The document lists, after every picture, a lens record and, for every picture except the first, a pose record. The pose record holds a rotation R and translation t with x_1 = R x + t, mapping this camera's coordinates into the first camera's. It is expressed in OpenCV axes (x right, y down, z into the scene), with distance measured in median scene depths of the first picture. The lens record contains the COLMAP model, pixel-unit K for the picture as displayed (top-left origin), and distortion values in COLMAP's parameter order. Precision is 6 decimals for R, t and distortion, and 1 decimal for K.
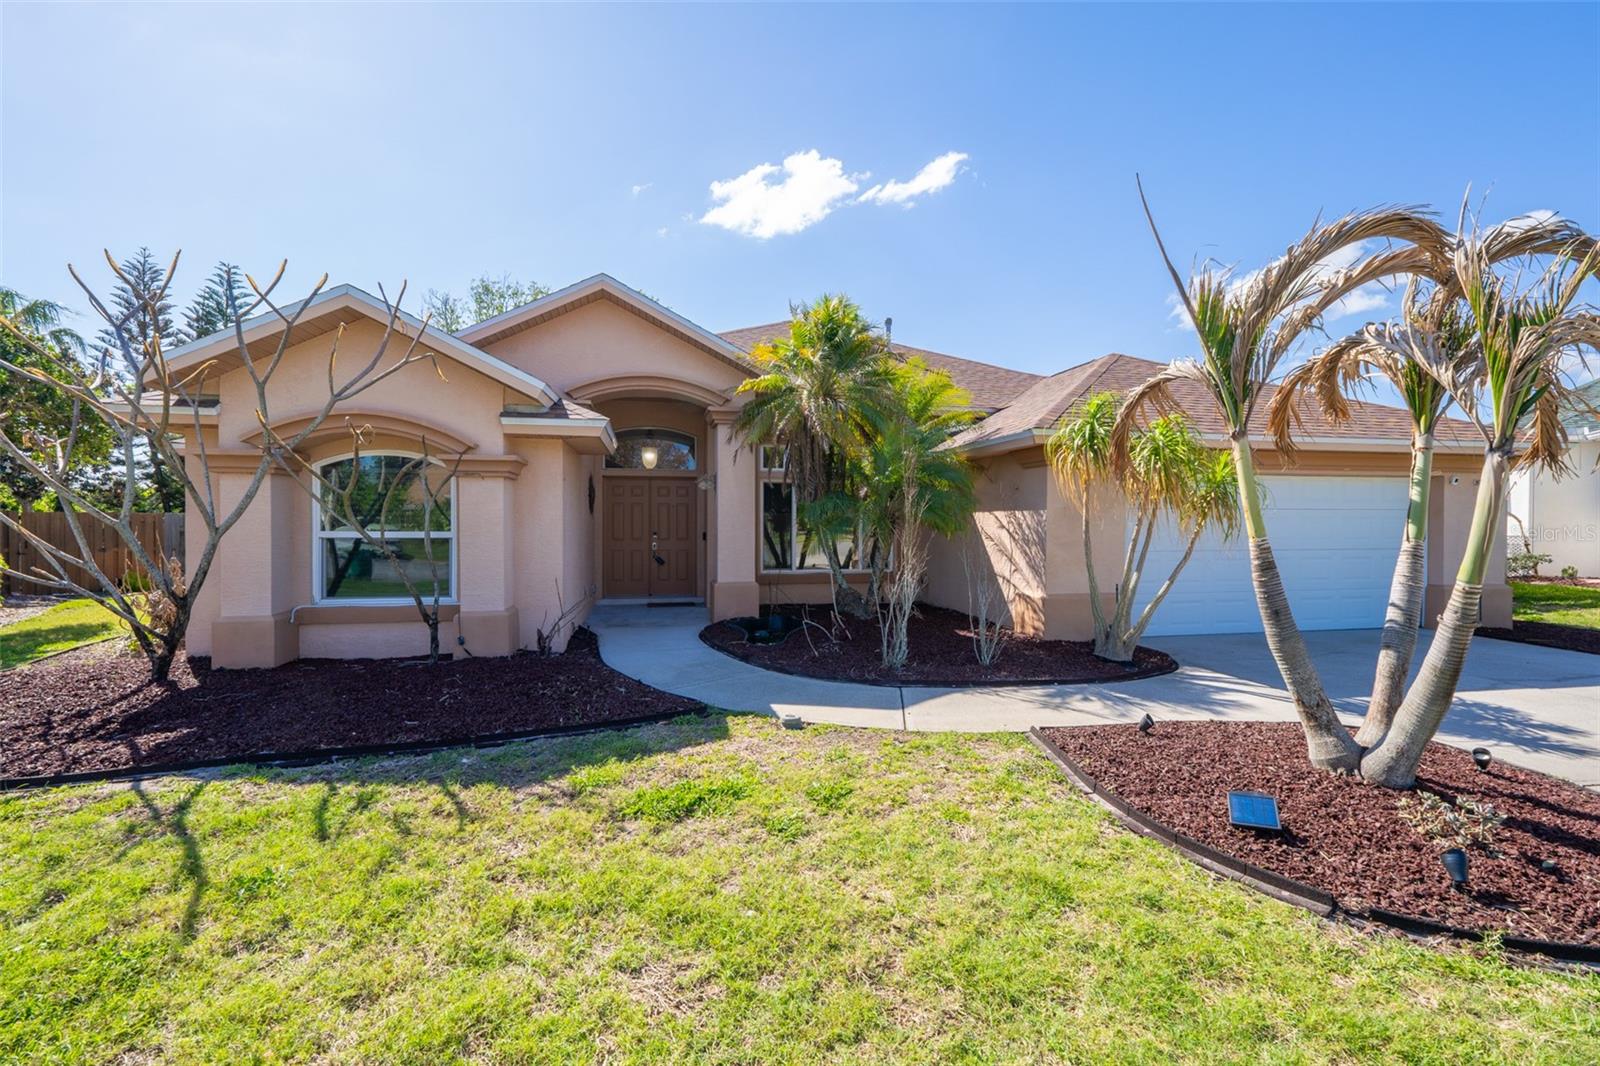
lens RADIAL K [[677.2, 0, 799.8], [0, 677.2, 529.2], [0, 0, 1]] dist [0.011130, -0.000361]
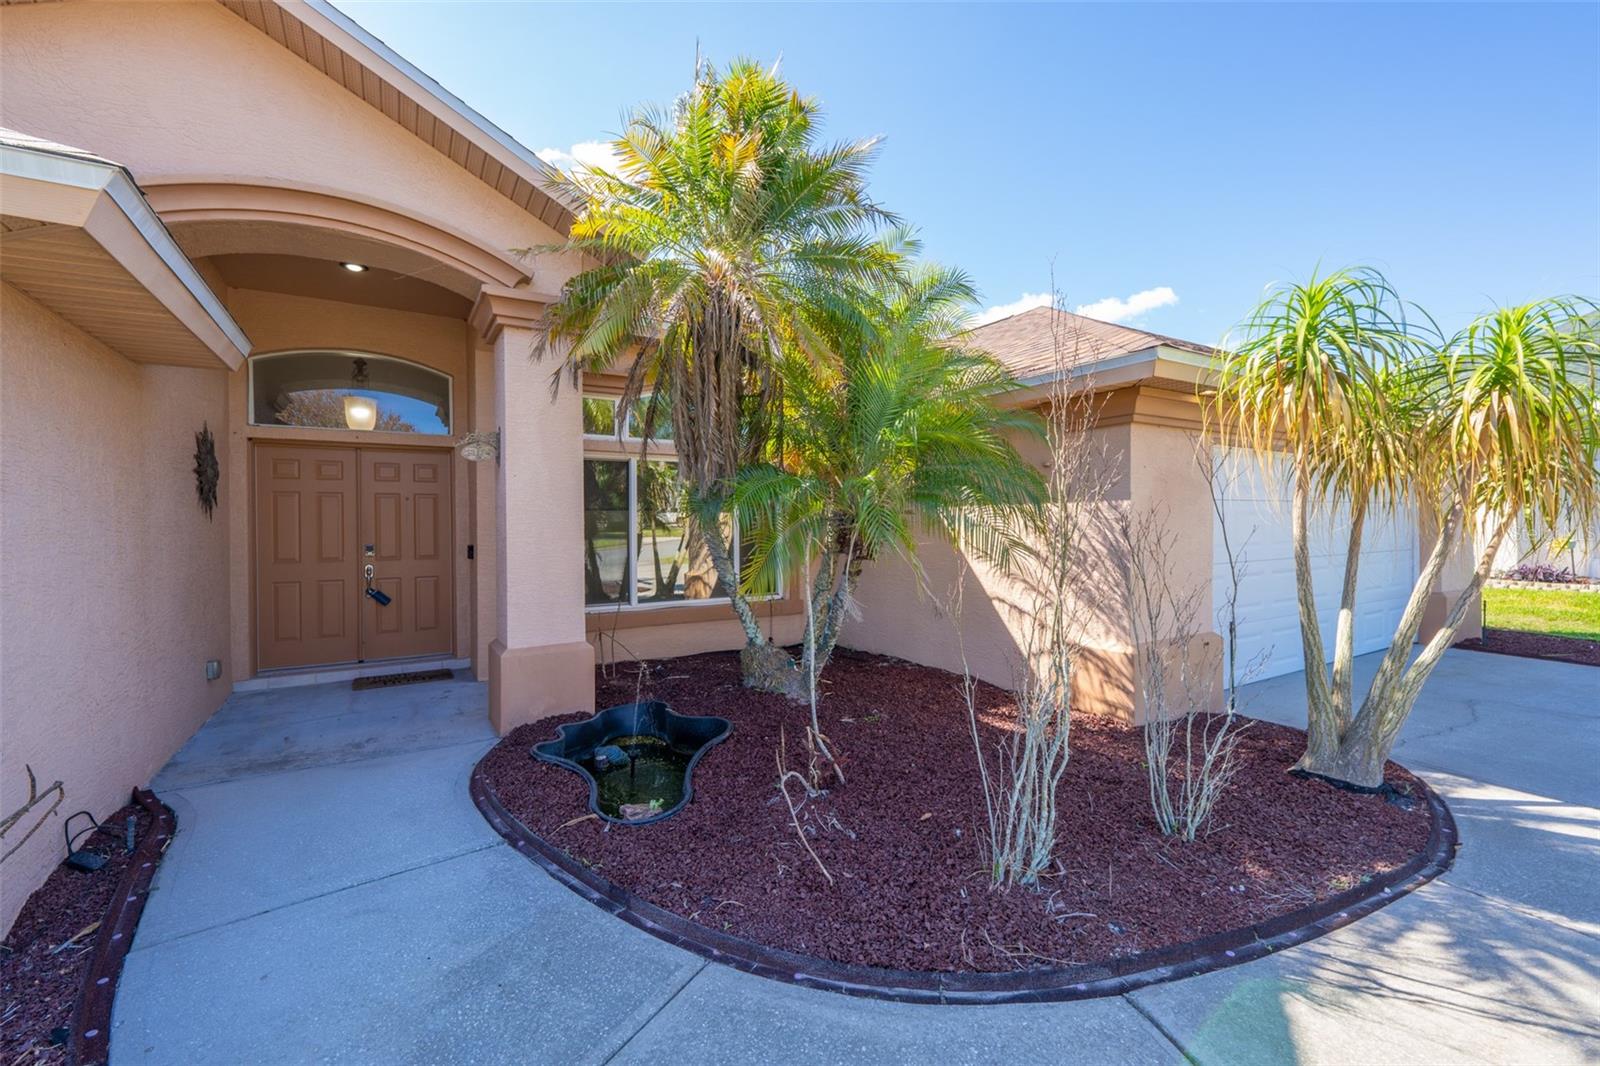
lens RADIAL K [[677.2, 0, 797.3], [0, 677.2, 530.7], [0, 0, 1]] dist [0.011130, -0.000361]
pose [[0.946852, -0.011804, 0.321454, -0.066969], [0.011763, 0.999929, 0.002069, -0.005249], [-0.321456, 0.001822, 0.946923, 0.391019]]
